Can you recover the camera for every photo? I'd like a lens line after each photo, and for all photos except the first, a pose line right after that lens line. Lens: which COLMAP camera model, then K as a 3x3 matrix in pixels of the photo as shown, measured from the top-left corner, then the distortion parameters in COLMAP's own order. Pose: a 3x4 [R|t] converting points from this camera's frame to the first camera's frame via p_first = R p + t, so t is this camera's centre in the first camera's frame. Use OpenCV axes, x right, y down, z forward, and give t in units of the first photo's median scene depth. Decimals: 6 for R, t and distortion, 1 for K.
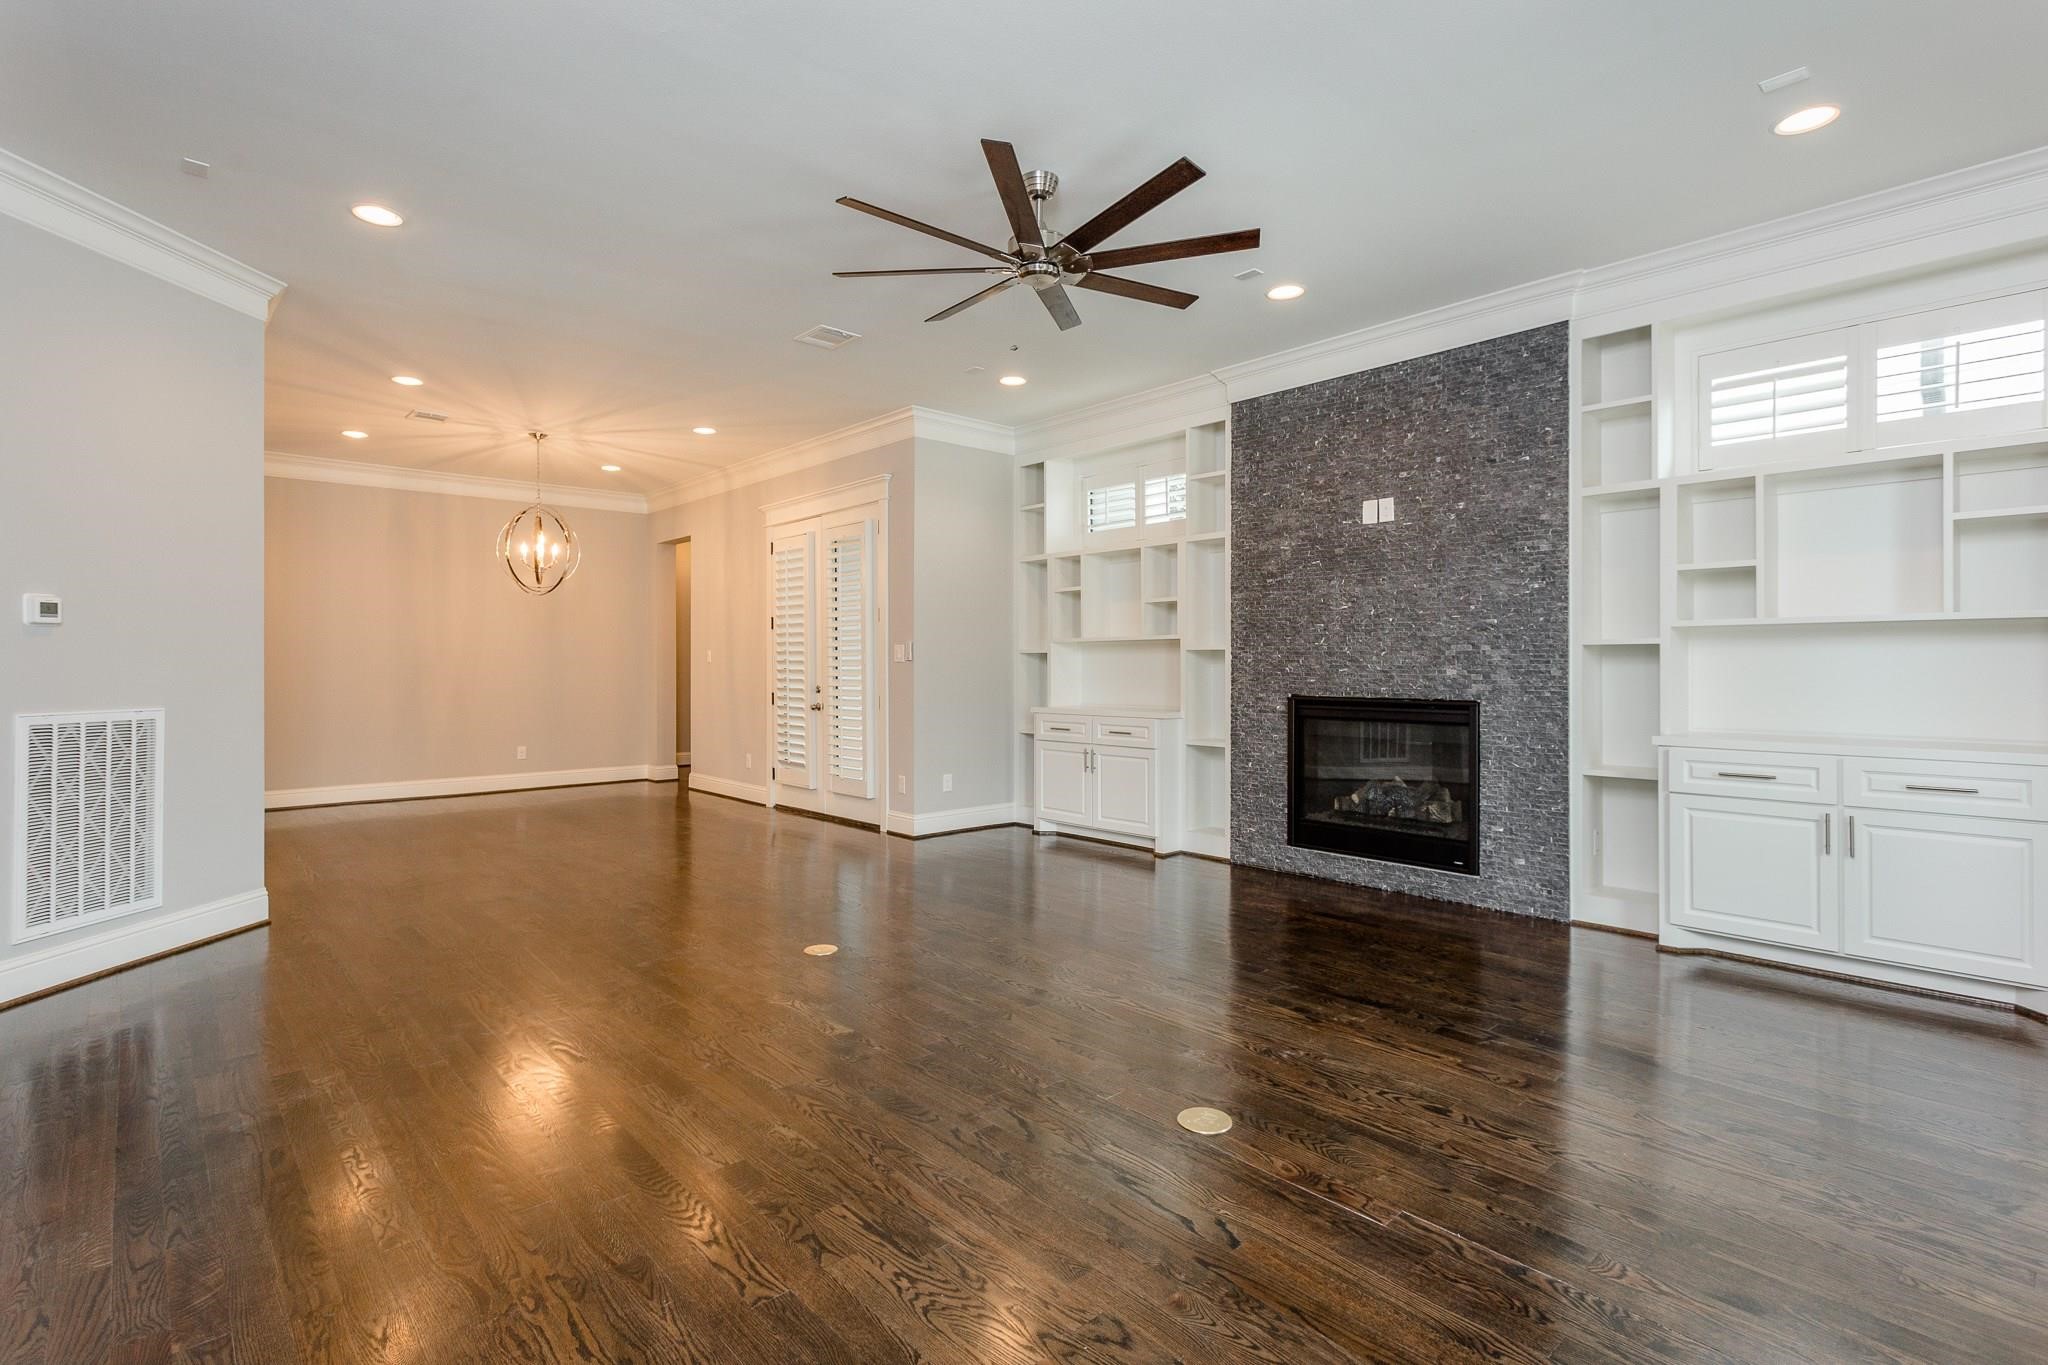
lens RADIAL K [[972.9, 0, 1004.5], [0, 972.9, 660.9], [0, 0, 1]] dist [0.003173, 0.000926]
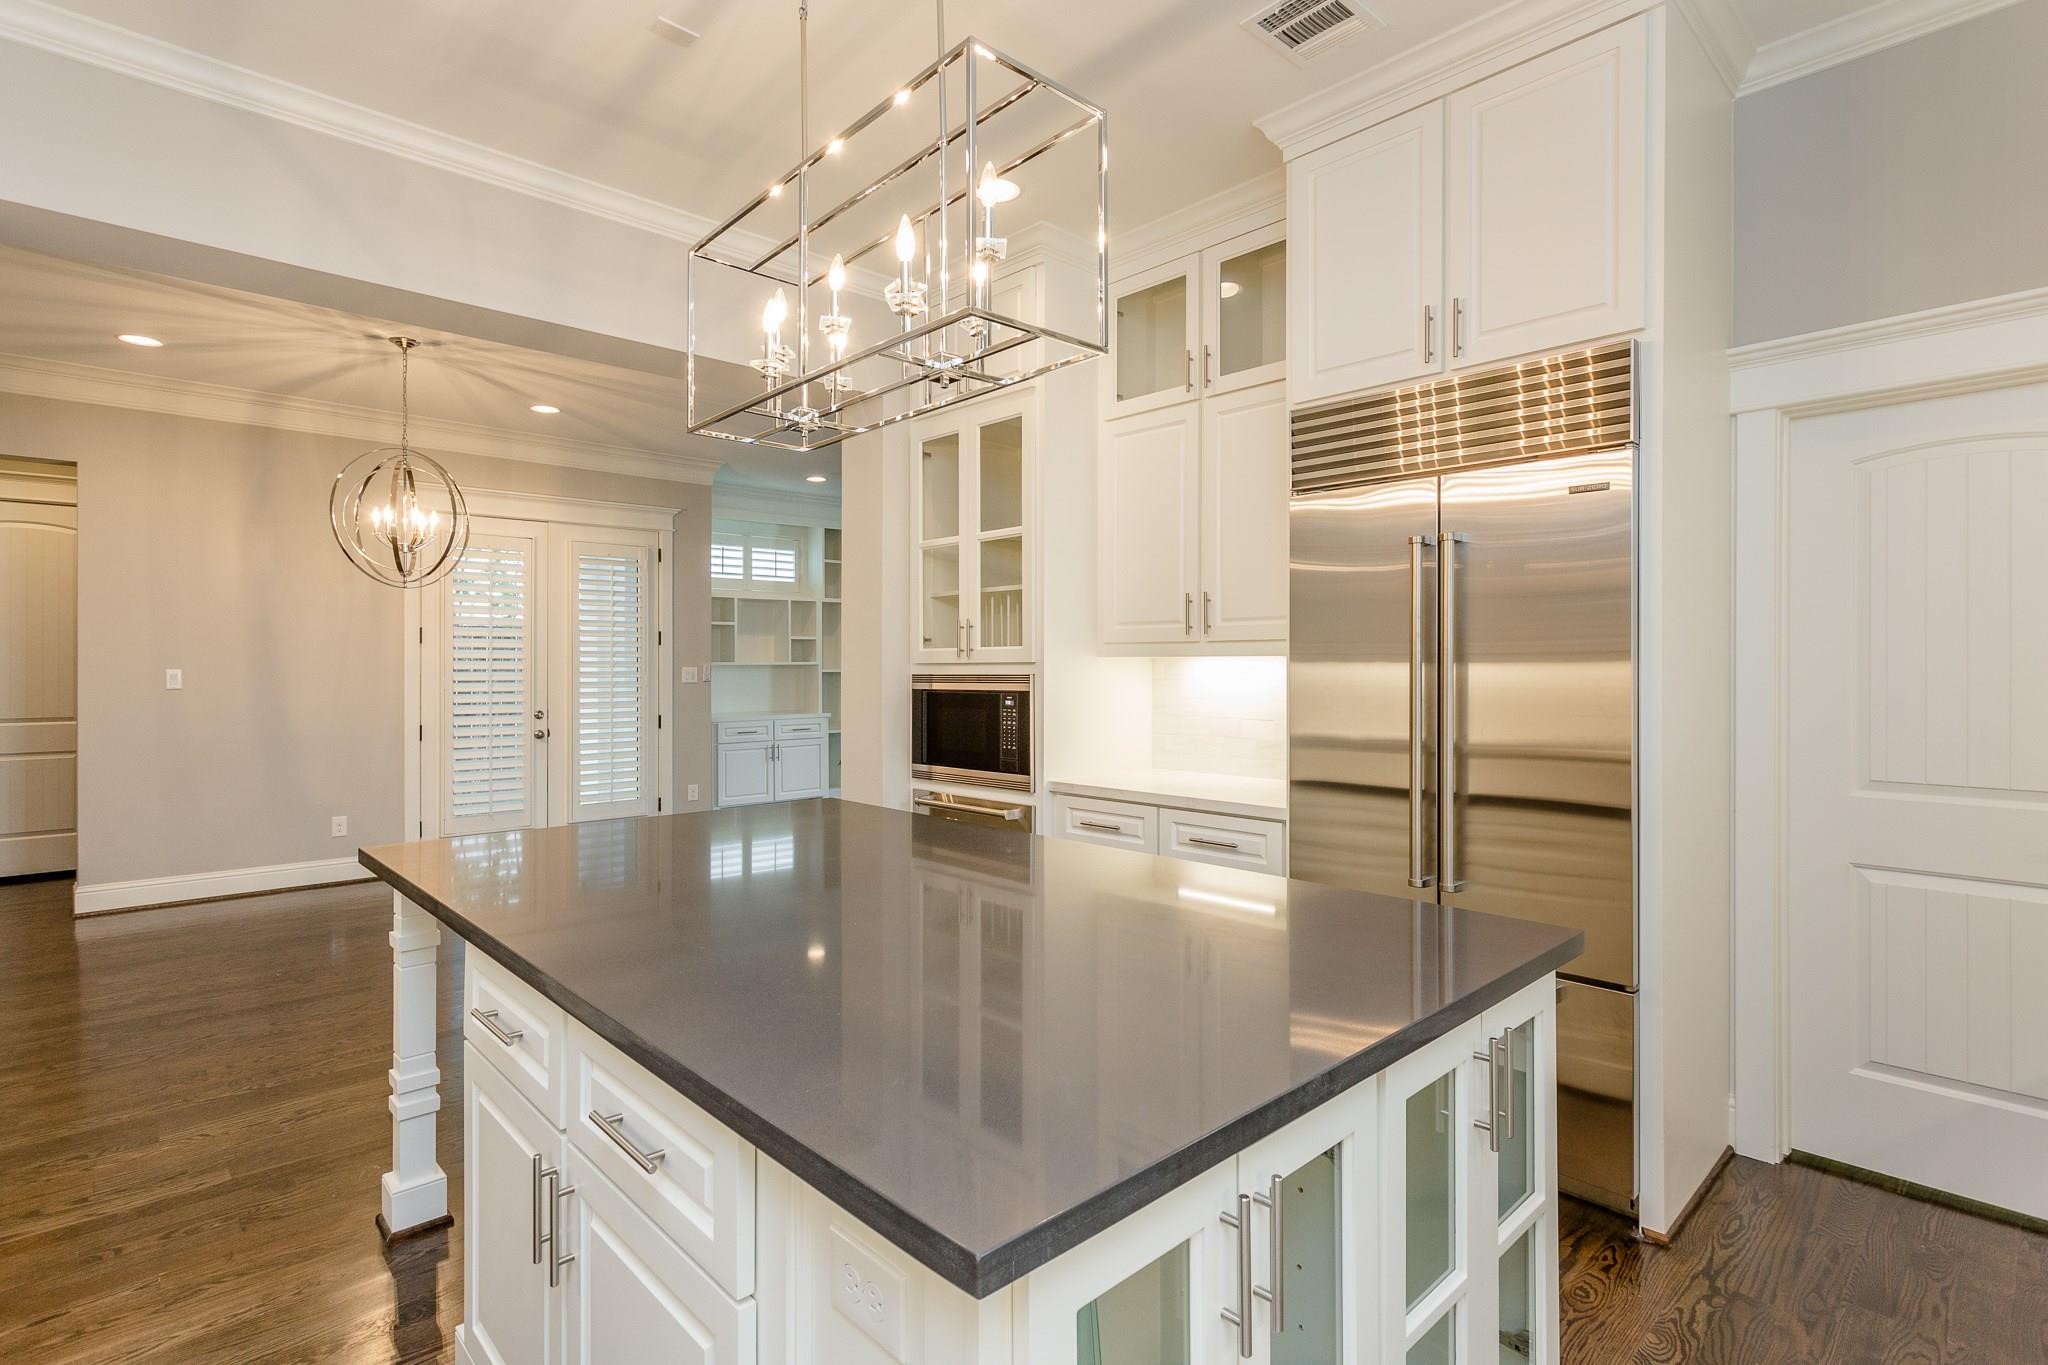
lens RADIAL K [[989.9, 0, 1021.8], [0, 989.9, 662.7], [0, 0, 1]] dist [0.001239, 0.000298]
pose [[-0.034062, 0.004902, 0.999408, -1.037747], [-0.000379, 0.999988, -0.004918, -0.013491], [-0.999420, -0.000546, -0.034060, 0.549060]]
